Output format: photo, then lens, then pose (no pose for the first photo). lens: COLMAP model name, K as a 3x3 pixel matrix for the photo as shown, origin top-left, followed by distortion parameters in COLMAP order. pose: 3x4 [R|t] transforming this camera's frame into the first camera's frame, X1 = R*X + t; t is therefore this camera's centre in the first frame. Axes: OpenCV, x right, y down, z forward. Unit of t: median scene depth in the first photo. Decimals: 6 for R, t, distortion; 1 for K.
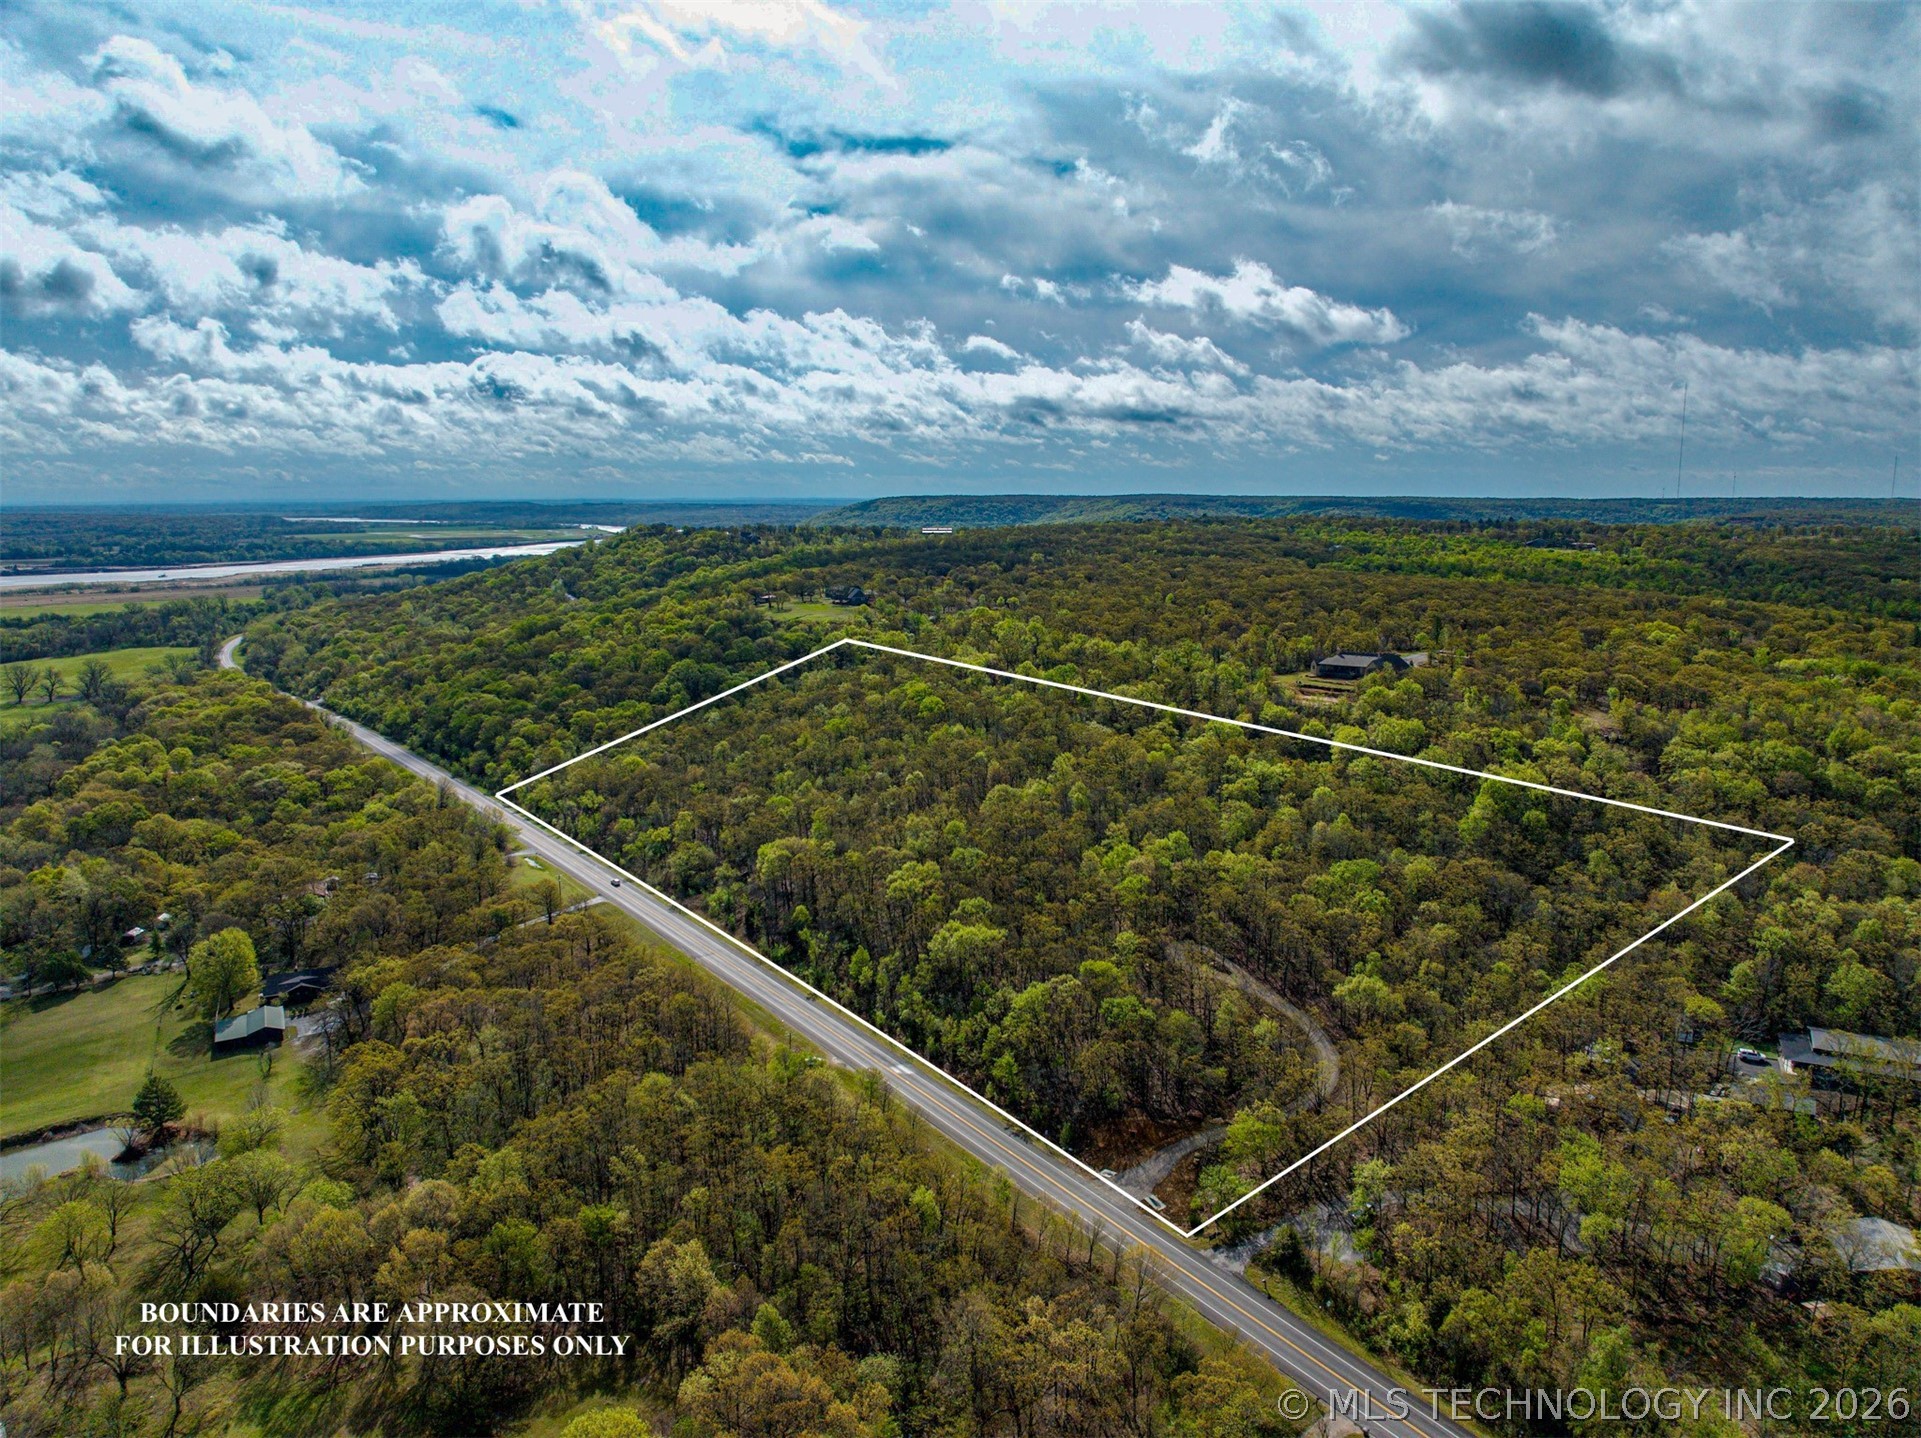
lens RADIAL K [[1356.0, 0, 961.5], [0, 1356.0, 716.7], [0, 0, 1]] dist [-0.039352, 0.005288]
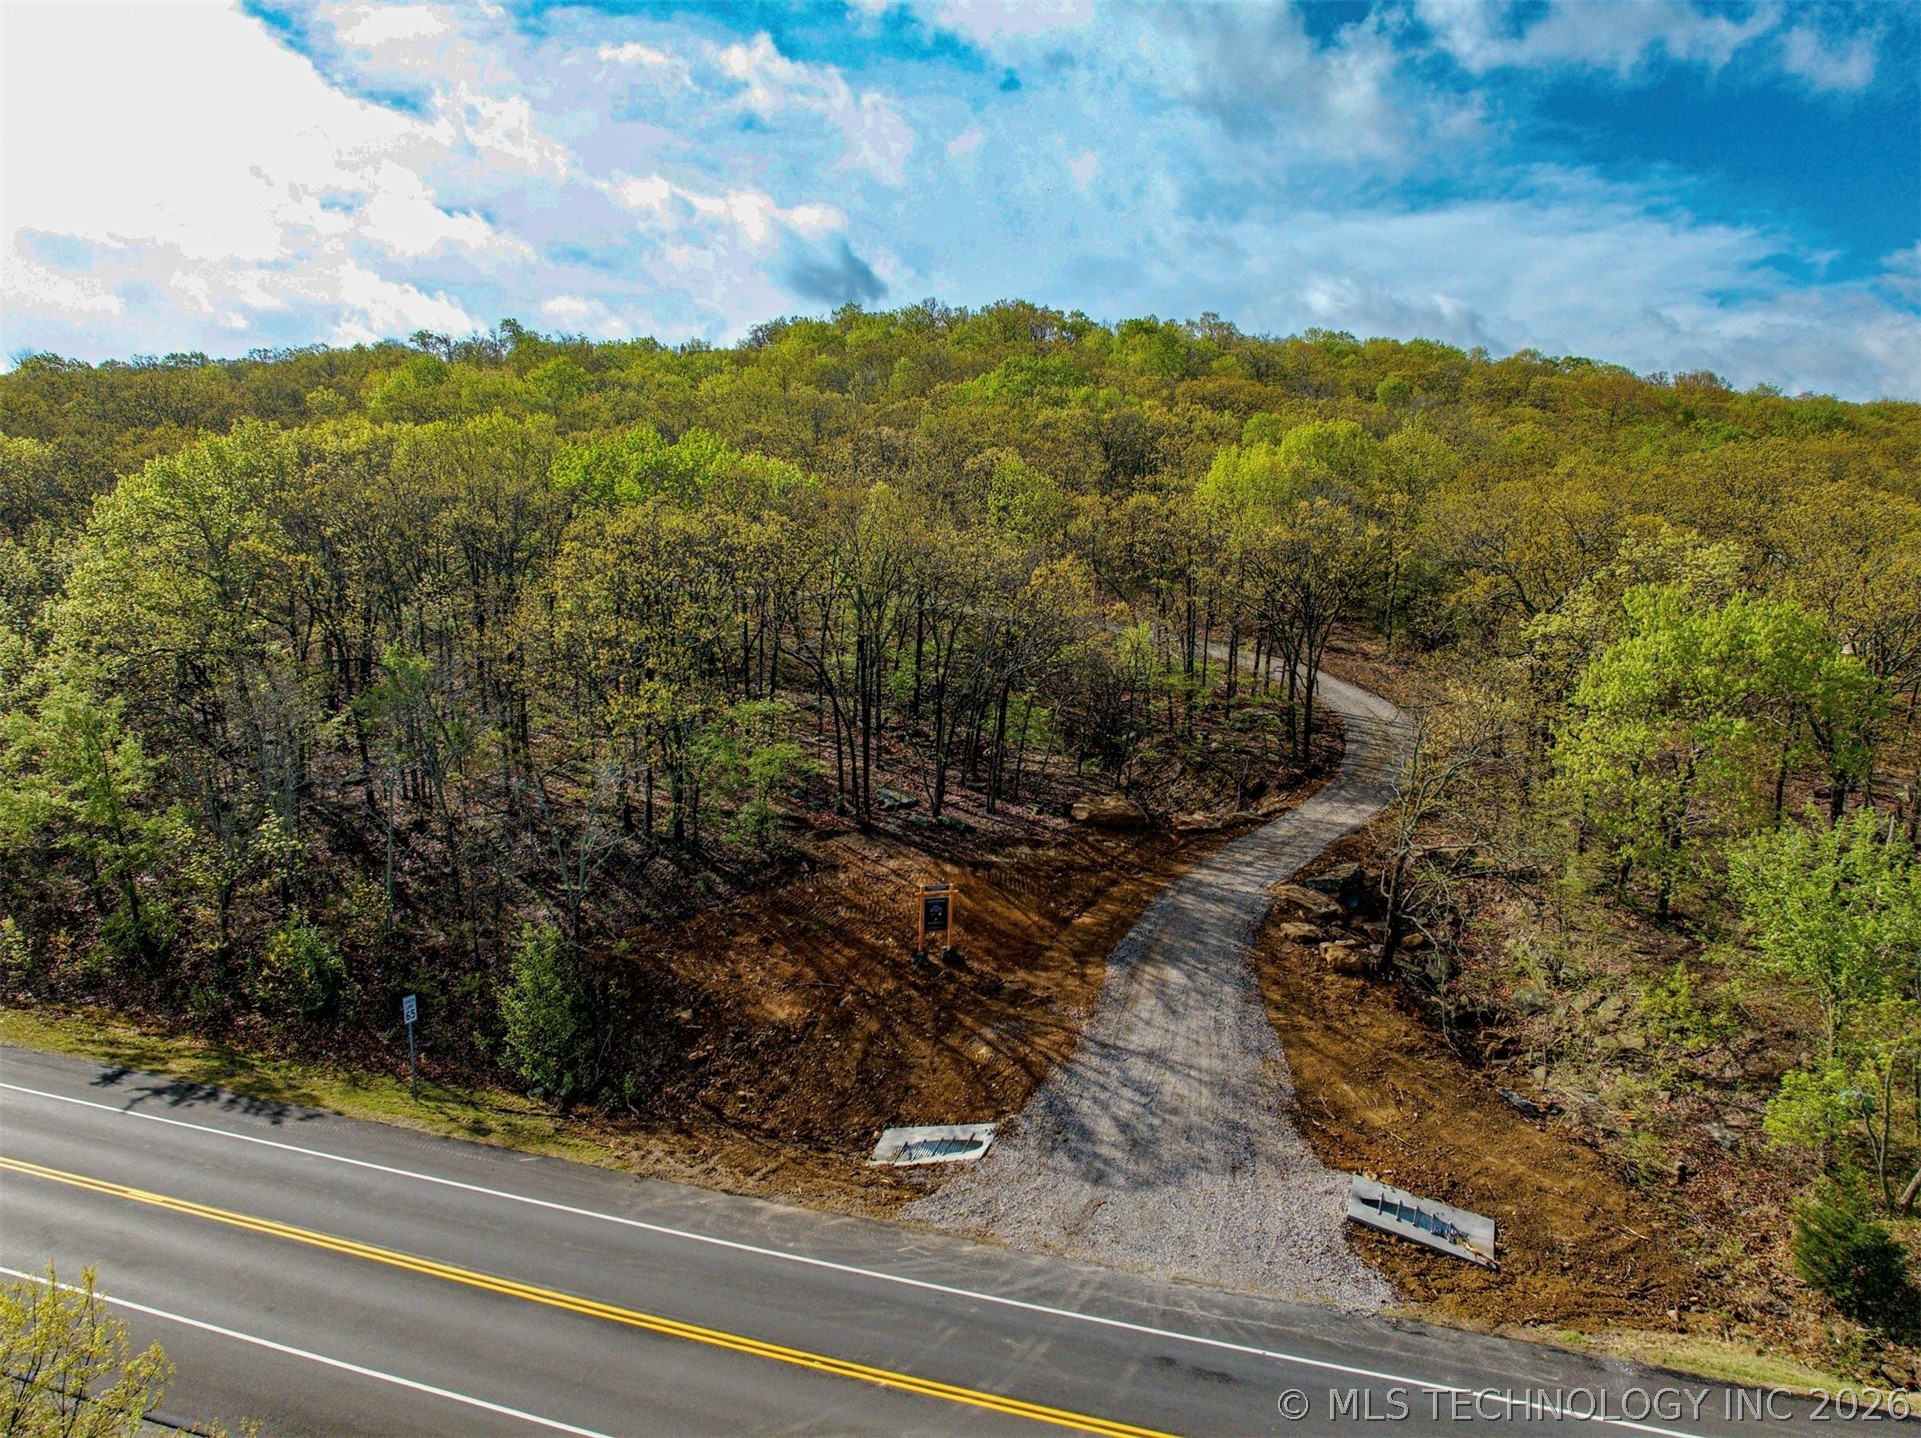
lens RADIAL K [[1356.0, 0, 961.1], [0, 1356.0, 721.5], [0, 0, 1]] dist [-0.039352, 0.005288]
pose [[0.812577, -0.067783, 0.578899, 0.020412], [0.100753, 0.994598, -0.024966, 0.205831], [-0.574080, 0.078612, 0.815017, 0.607012]]
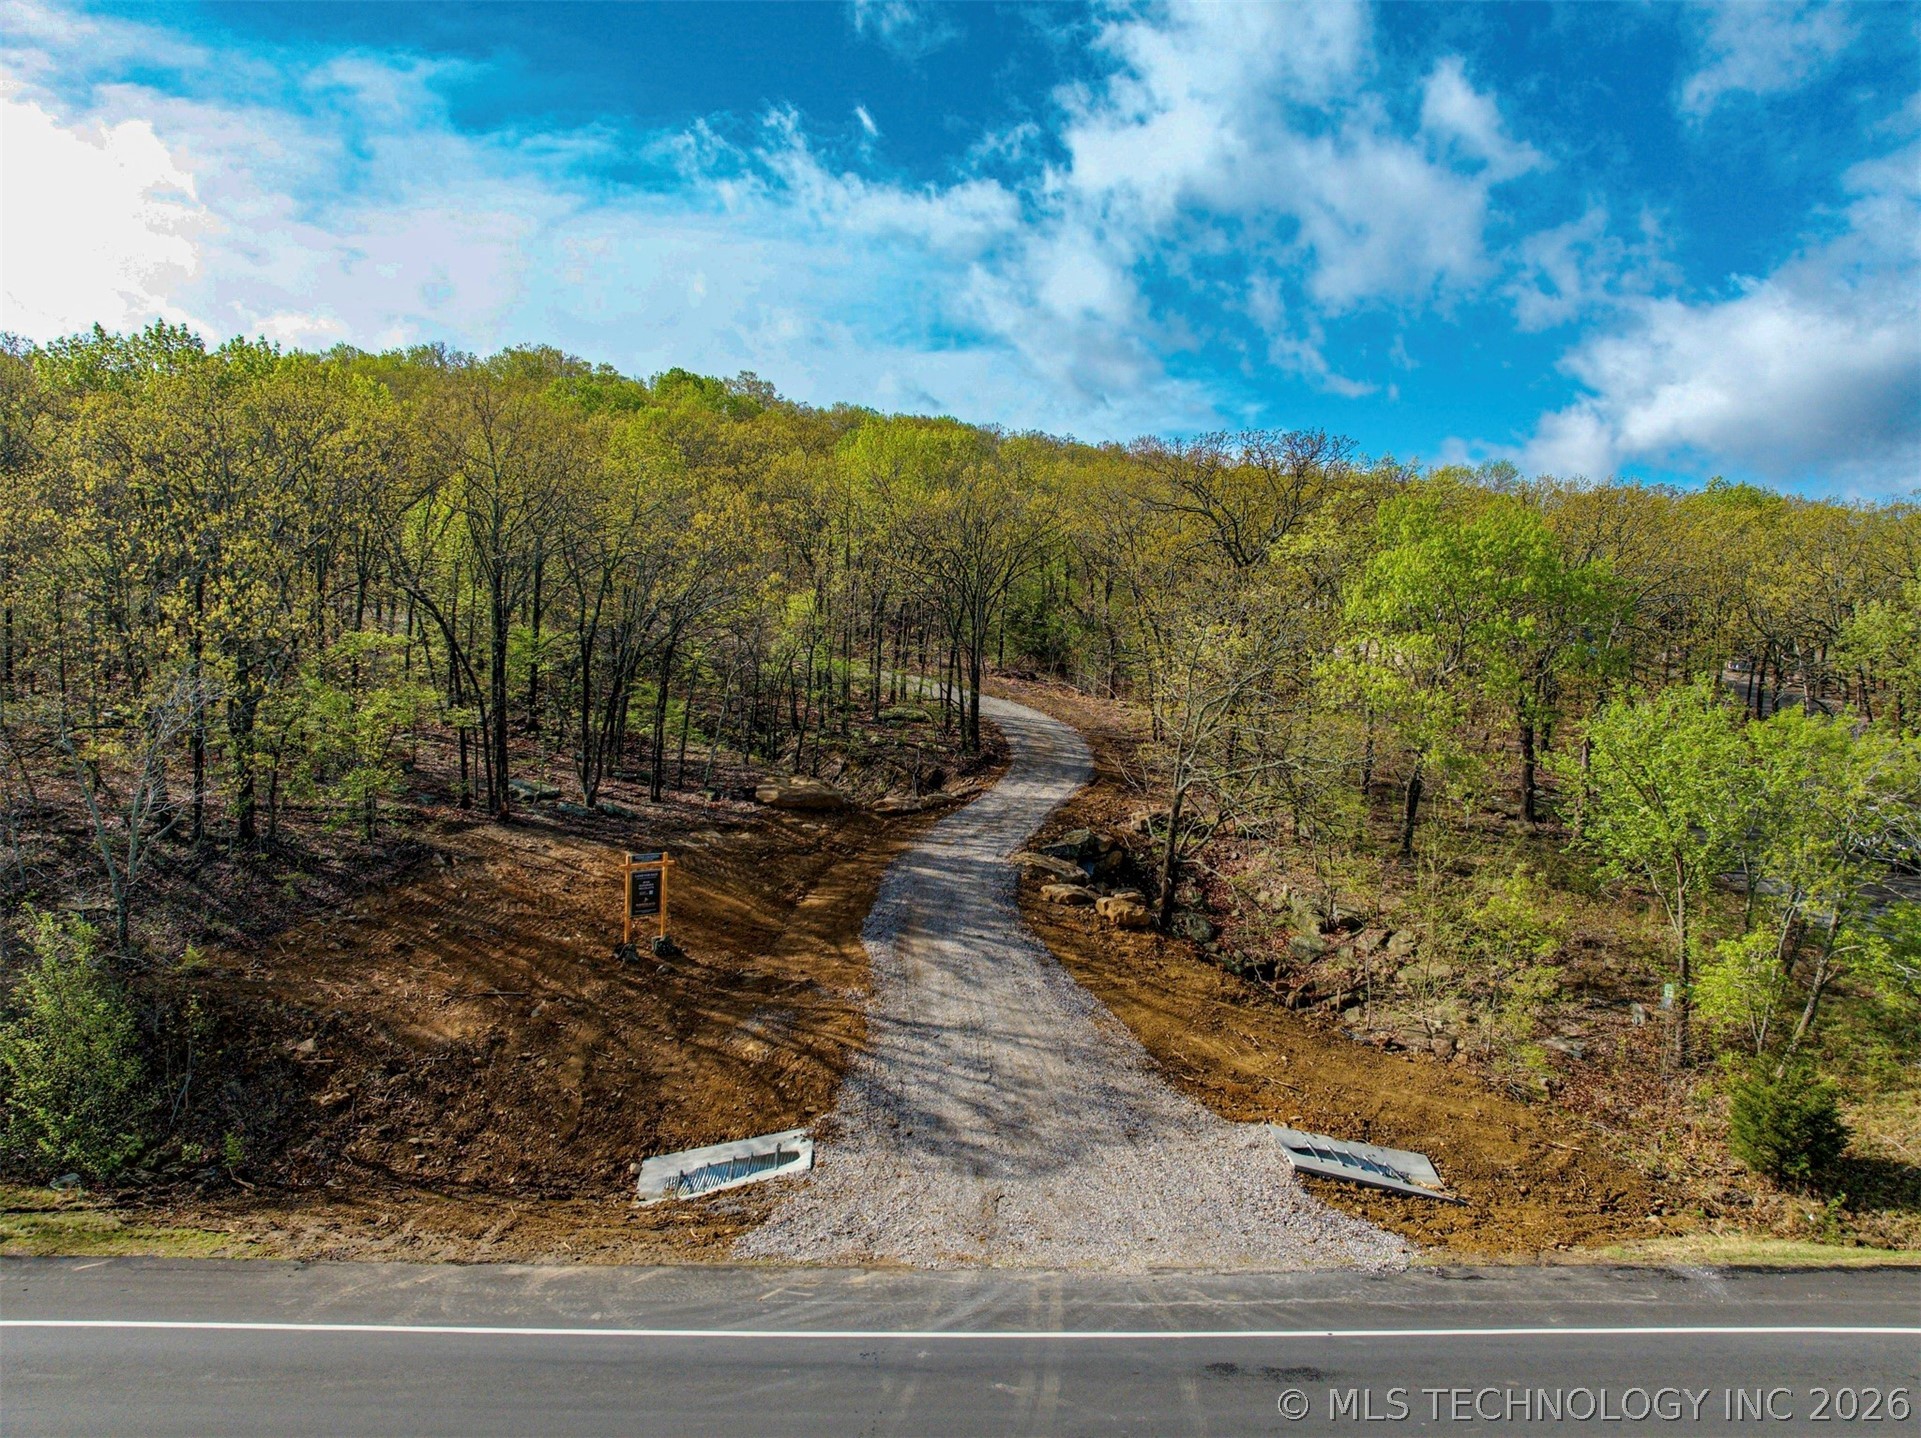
lens RADIAL K [[1356.0, 0, 962.9], [0, 1356.0, 716.7], [0, 0, 1]] dist [-0.039352, 0.005288]
pose [[0.546088, -0.032149, 0.837111, 0.022171], [0.146431, 0.987543, -0.057598, 0.216710], [-0.824831, 0.154032, 0.543993, 0.639253]]
